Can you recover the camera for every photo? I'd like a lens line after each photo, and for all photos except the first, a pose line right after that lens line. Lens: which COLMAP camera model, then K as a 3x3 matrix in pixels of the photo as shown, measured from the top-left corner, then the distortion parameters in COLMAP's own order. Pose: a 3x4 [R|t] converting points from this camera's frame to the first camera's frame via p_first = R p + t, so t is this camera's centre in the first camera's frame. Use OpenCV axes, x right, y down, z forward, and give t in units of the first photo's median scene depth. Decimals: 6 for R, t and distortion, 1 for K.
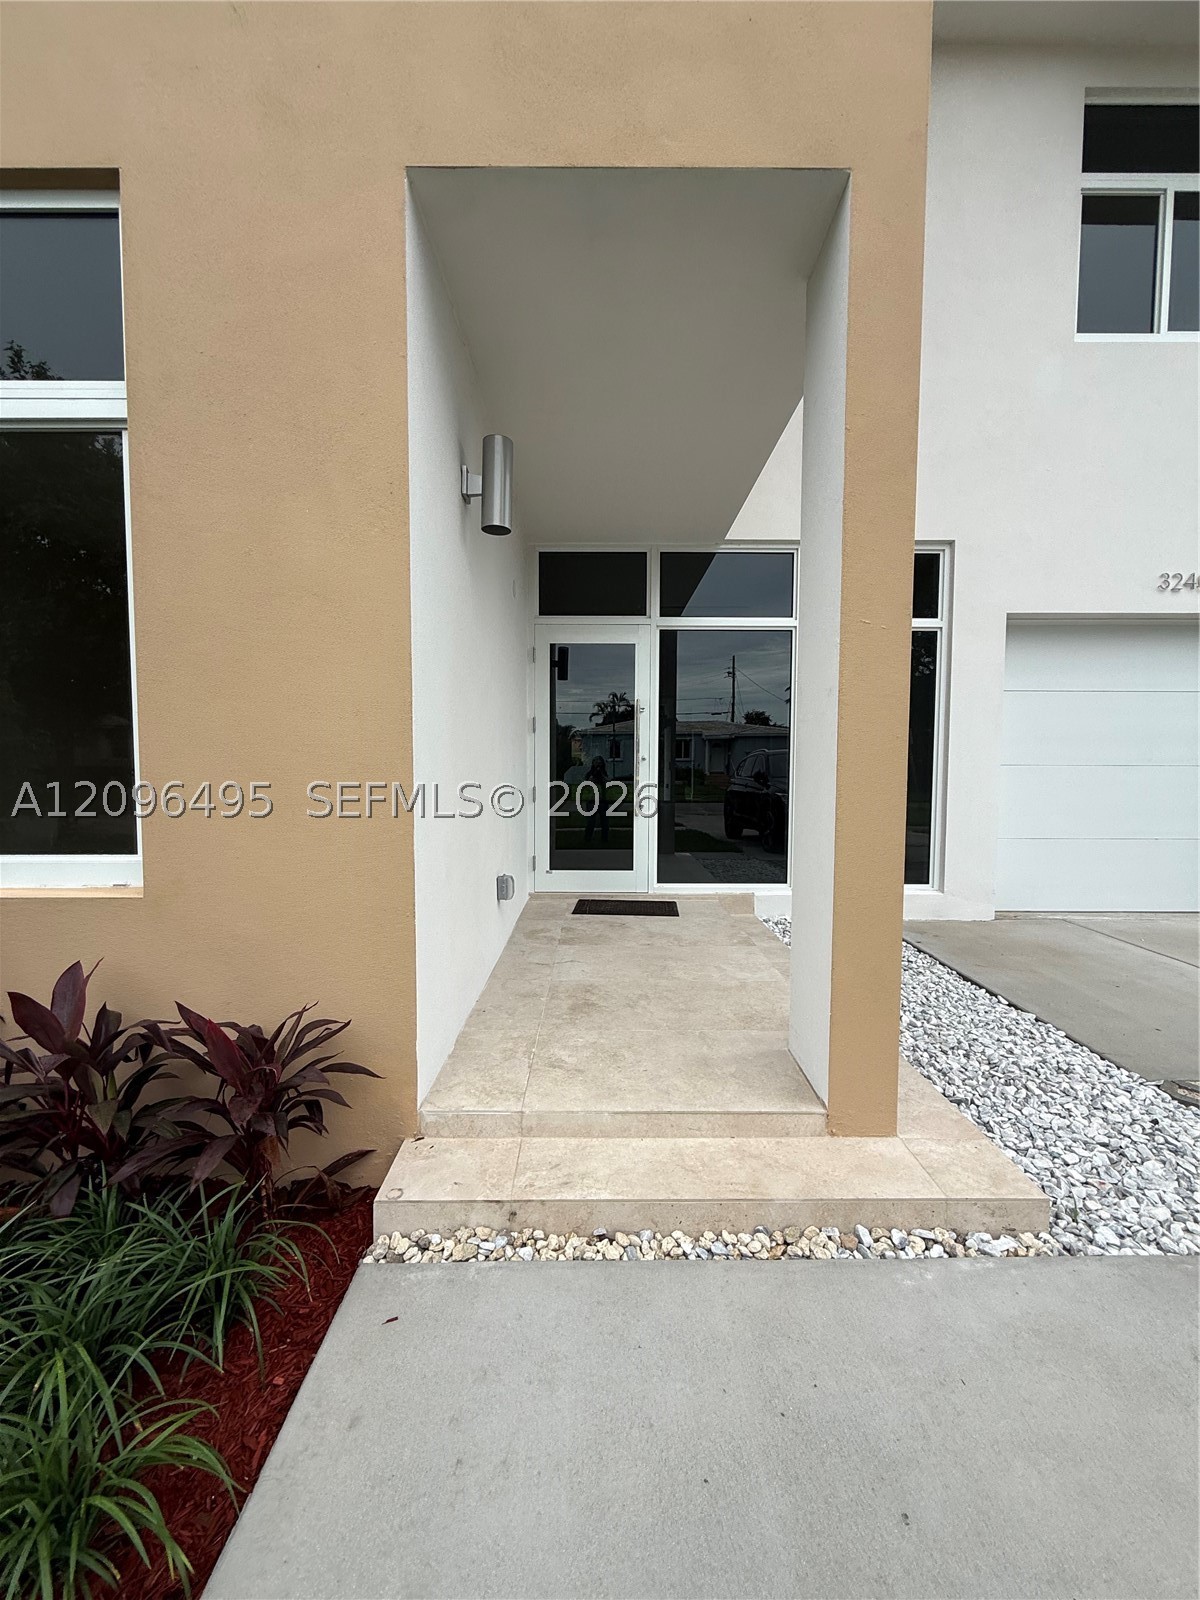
lens RADIAL K [[636.4, 0, 600.0], [0, 636.4, 800.0], [0, 0, 1]] dist [-0.000532, 0.000162]
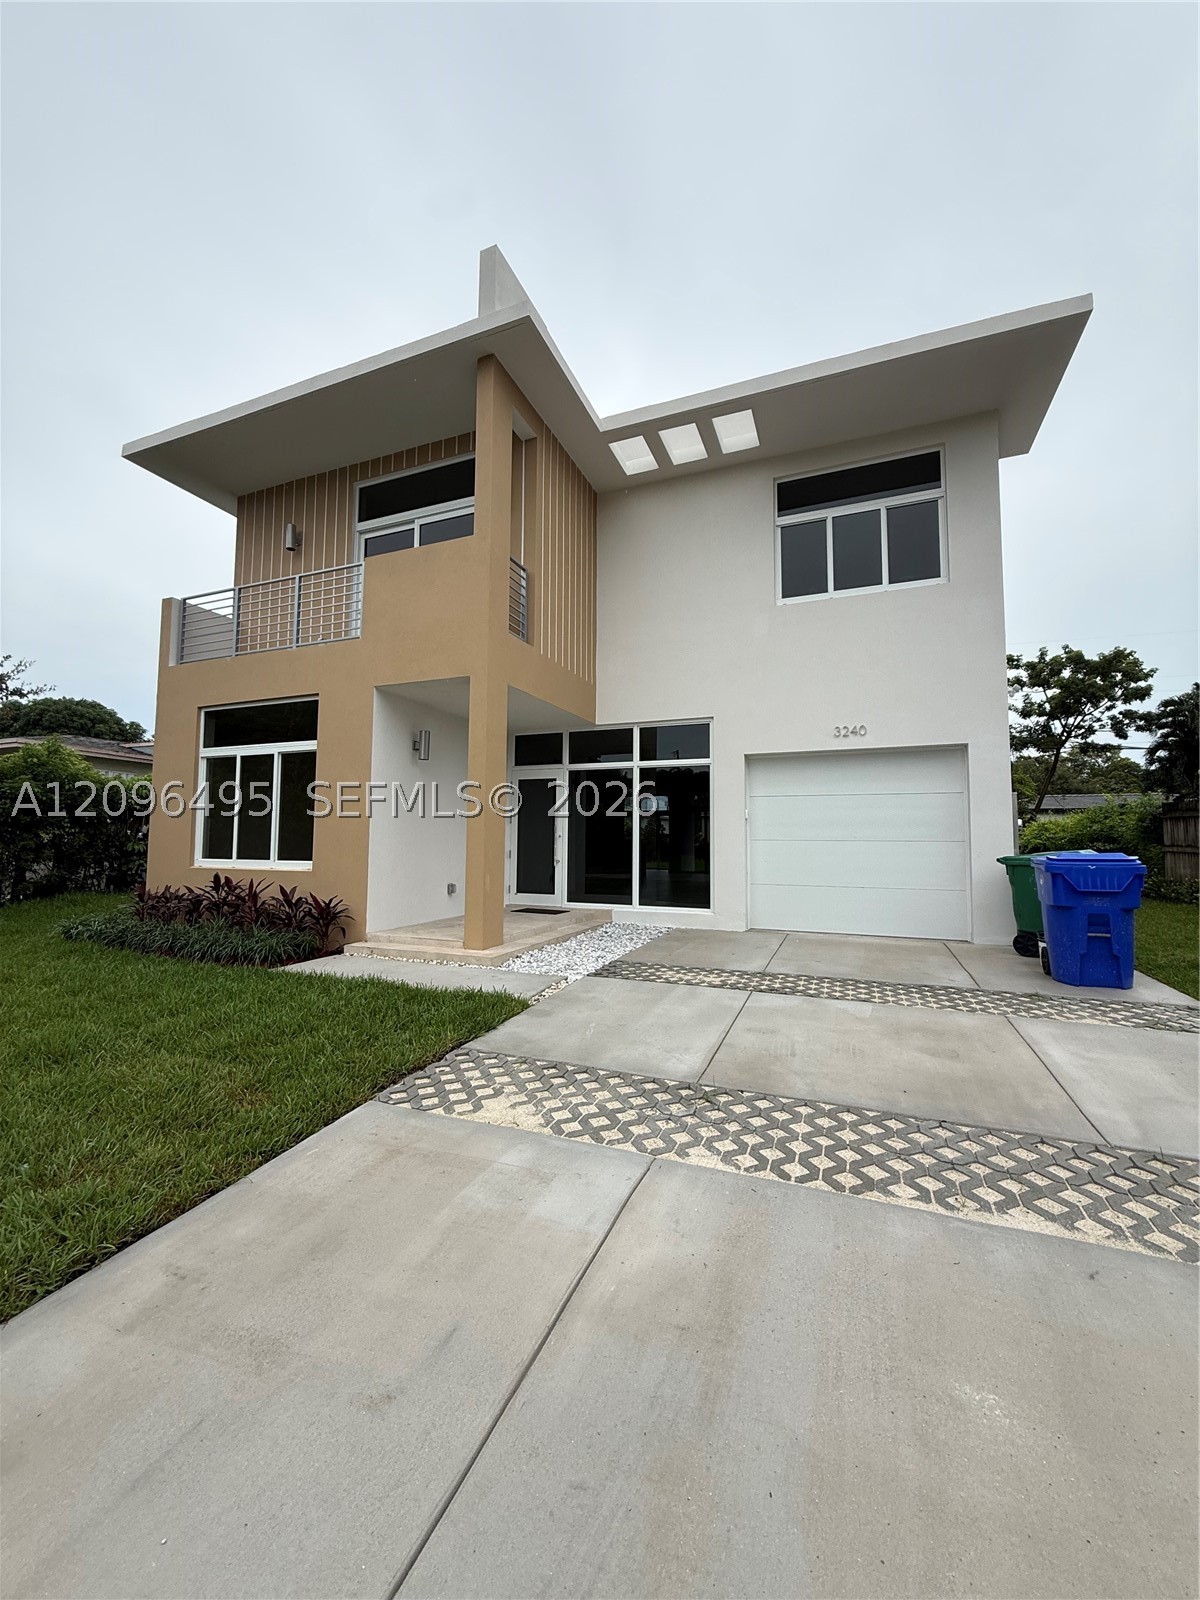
lens RADIAL K [[636.4, 0, 600.0], [0, 636.4, 800.0], [0, 0, 1]] dist [-0.000532, 0.000162]
pose [[0.927555, -0.022205, -0.373027, 1.760836], [-0.024532, 0.992461, -0.120077, 0.106905], [0.372881, 0.120529, 0.920018, -1.459091]]
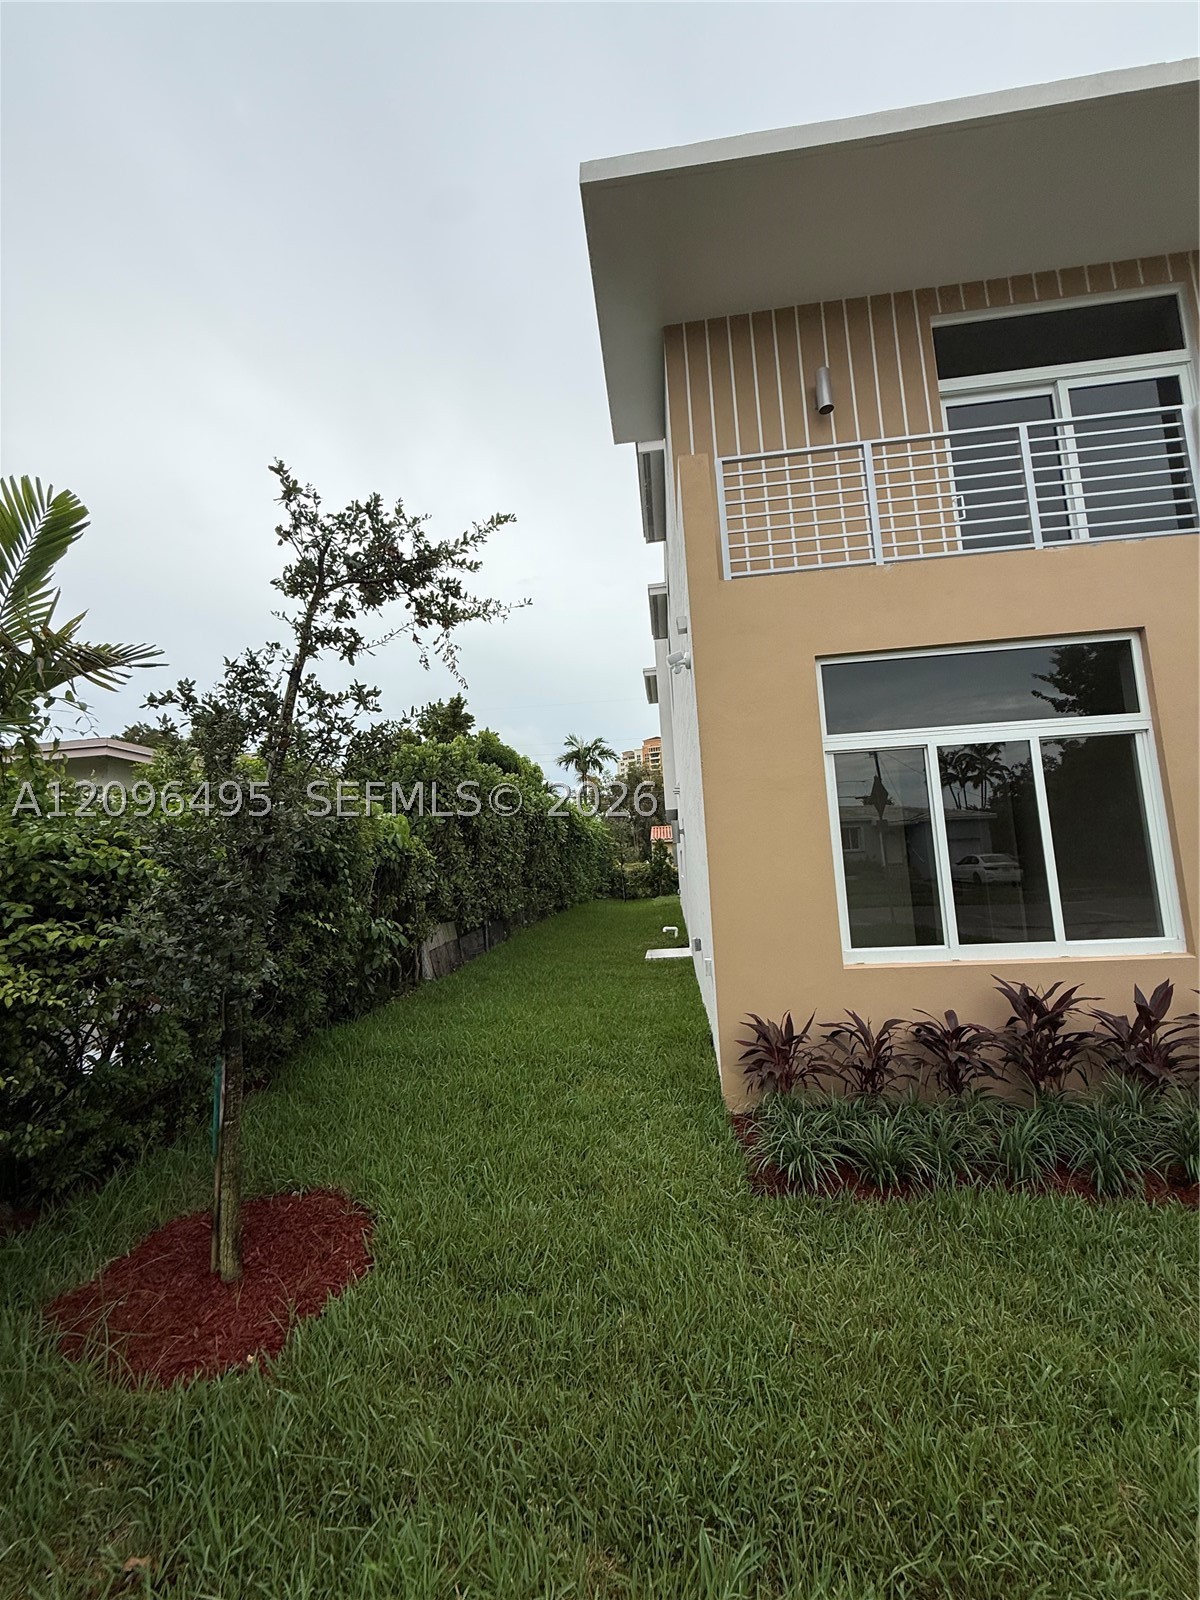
lens RADIAL K [[636.4, 0, 600.0], [0, 636.4, 800.0], [0, 0, 1]] dist [-0.000532, 0.000162]
pose [[0.992459, -0.065758, -0.103442, -1.775643], [0.048154, 0.985234, -0.164300, -0.075101], [0.112719, 0.158080, 0.980972, -0.958367]]
